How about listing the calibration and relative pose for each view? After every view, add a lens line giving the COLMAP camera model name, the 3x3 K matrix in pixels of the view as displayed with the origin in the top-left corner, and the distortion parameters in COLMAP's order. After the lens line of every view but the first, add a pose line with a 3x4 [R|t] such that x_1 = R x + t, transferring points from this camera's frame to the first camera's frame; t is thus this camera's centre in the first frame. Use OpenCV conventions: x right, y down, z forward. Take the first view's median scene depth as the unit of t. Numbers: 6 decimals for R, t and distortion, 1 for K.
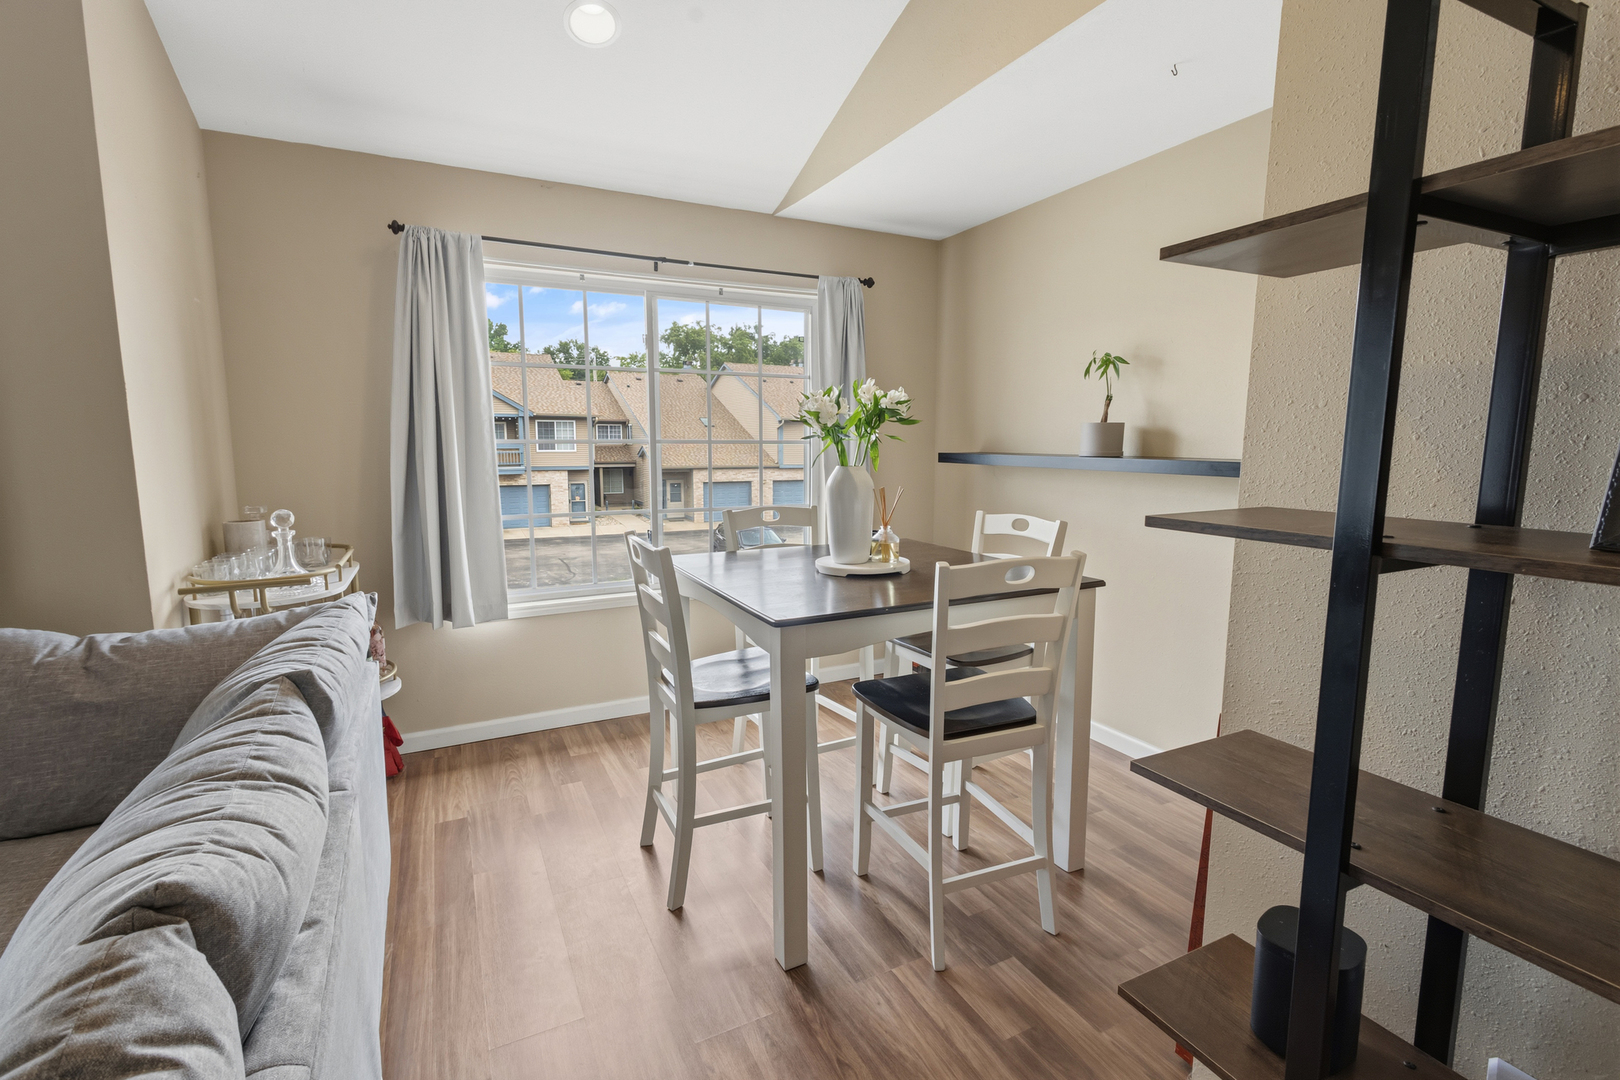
lens RADIAL K [[741.9, 0, 810.1], [0, 741.9, 538.9], [0, 0, 1]] dist [0.003668, -0.000570]
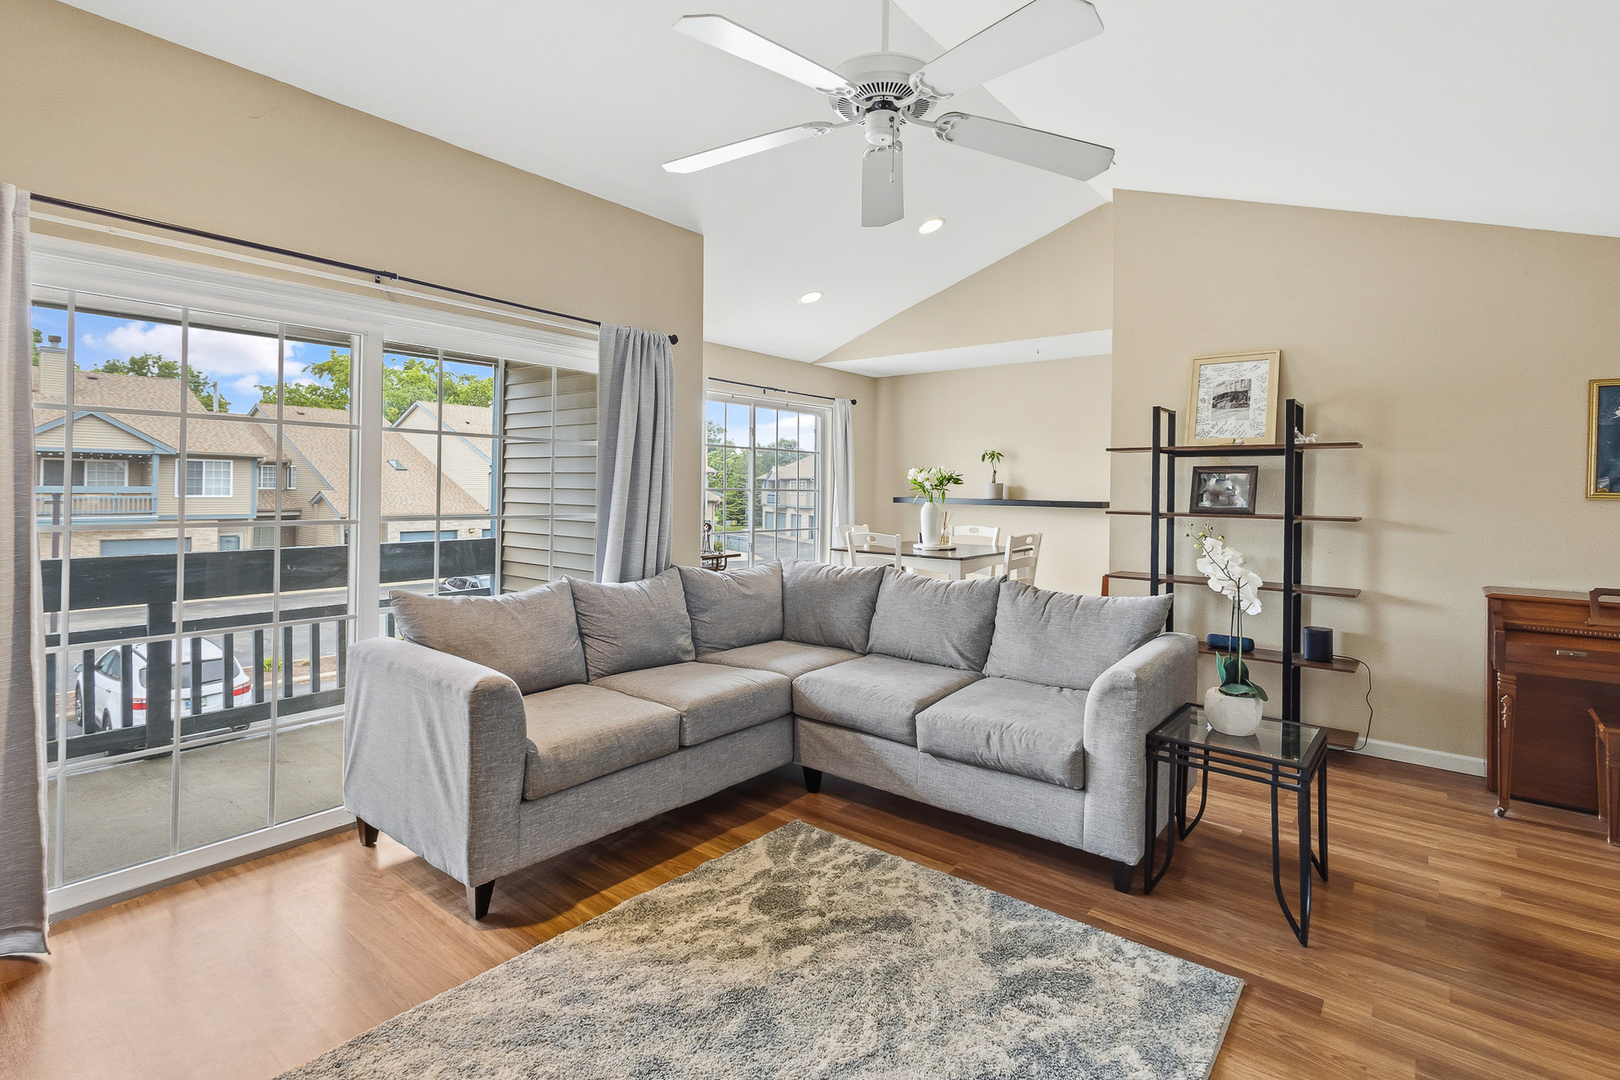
lens RADIAL K [[781.7, 0, 818.1], [0, 781.7, 488.4], [0, 0, 1]] dist [0.009778, -0.000262]
pose [[0.909986, 0.008736, 0.414547, -0.748773], [0.045418, 0.991662, -0.120598, 0.078916], [-0.412144, 0.128571, 0.902001, -0.606545]]
